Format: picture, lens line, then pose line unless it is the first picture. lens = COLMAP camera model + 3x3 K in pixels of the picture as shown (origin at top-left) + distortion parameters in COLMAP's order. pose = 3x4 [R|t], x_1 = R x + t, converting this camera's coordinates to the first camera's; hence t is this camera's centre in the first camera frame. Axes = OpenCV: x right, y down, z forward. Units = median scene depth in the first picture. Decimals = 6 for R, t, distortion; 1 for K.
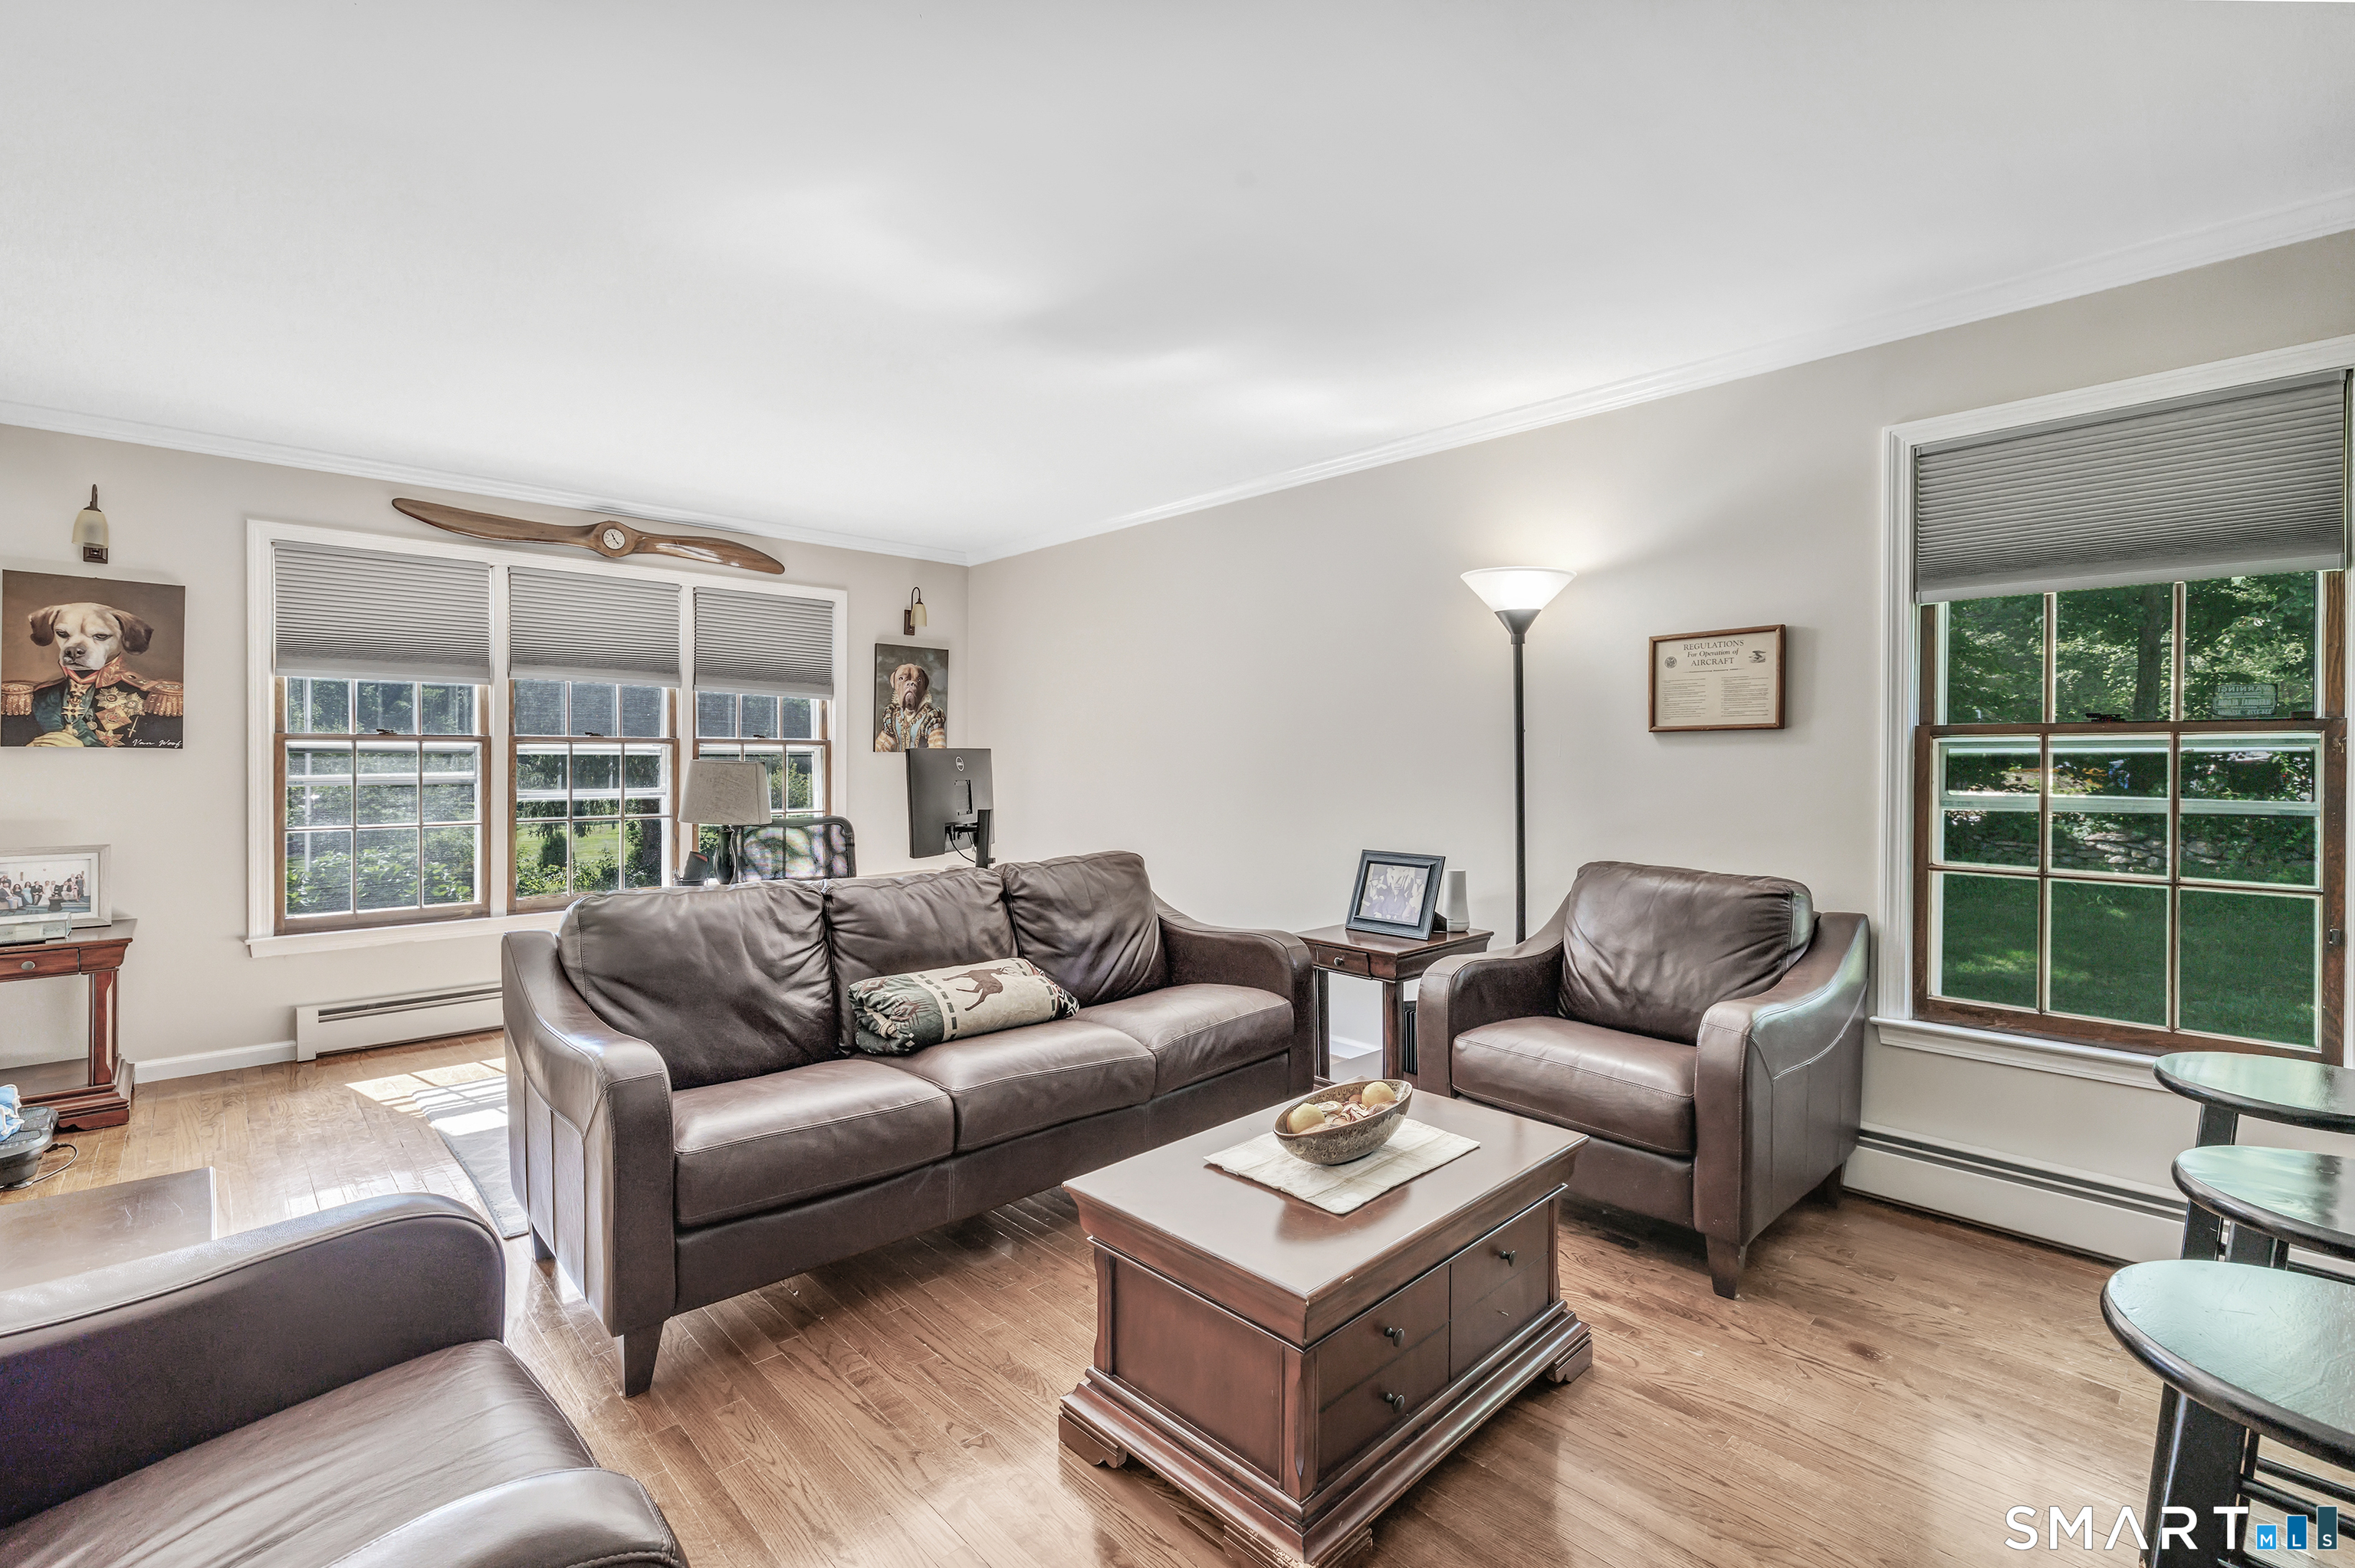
lens RADIAL K [[1030.6, 0, 1193.4], [0, 1030.6, 776.7], [0, 0, 1]] dist [0.001998, 0.000689]
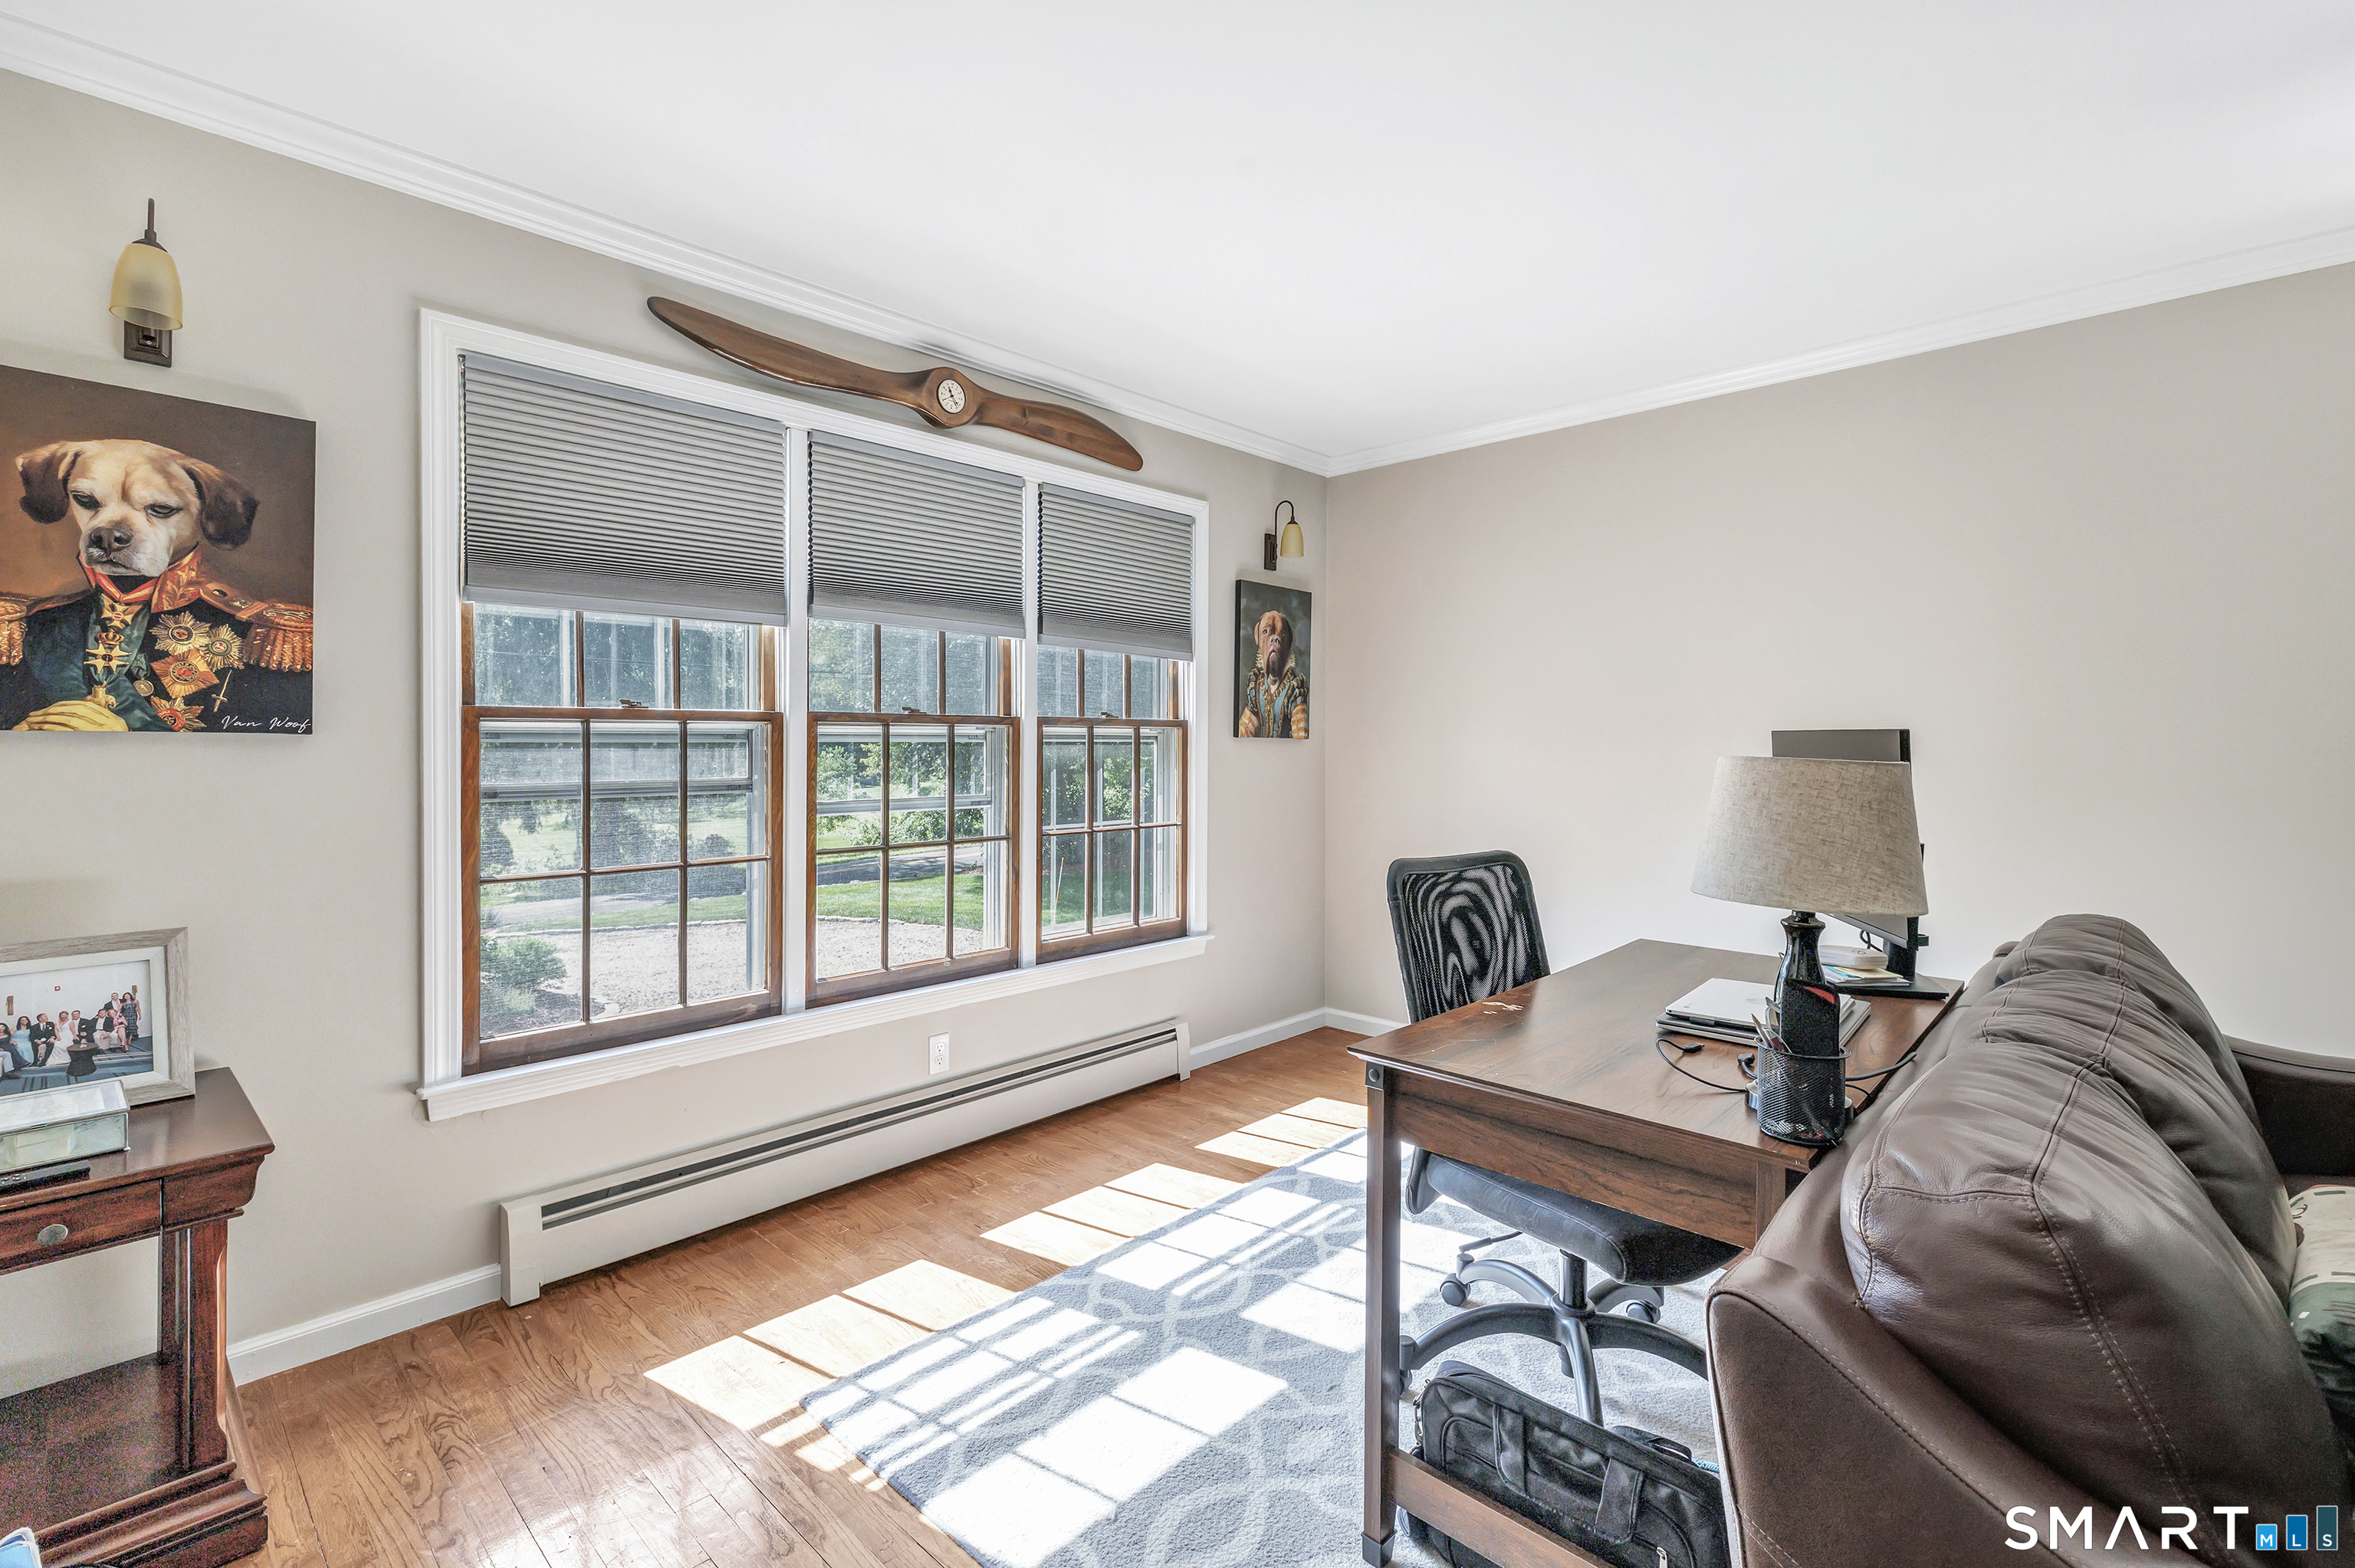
lens RADIAL K [[1030.6, 0, 1168.8], [0, 1030.6, 763.0], [0, 0, 1]] dist [0.001998, 0.000689]
pose [[0.998460, -0.003648, 0.055362, -0.546982], [0.003506, 0.999990, 0.002672, -0.011950], [-0.055371, -0.002474, 0.998463, 0.433617]]
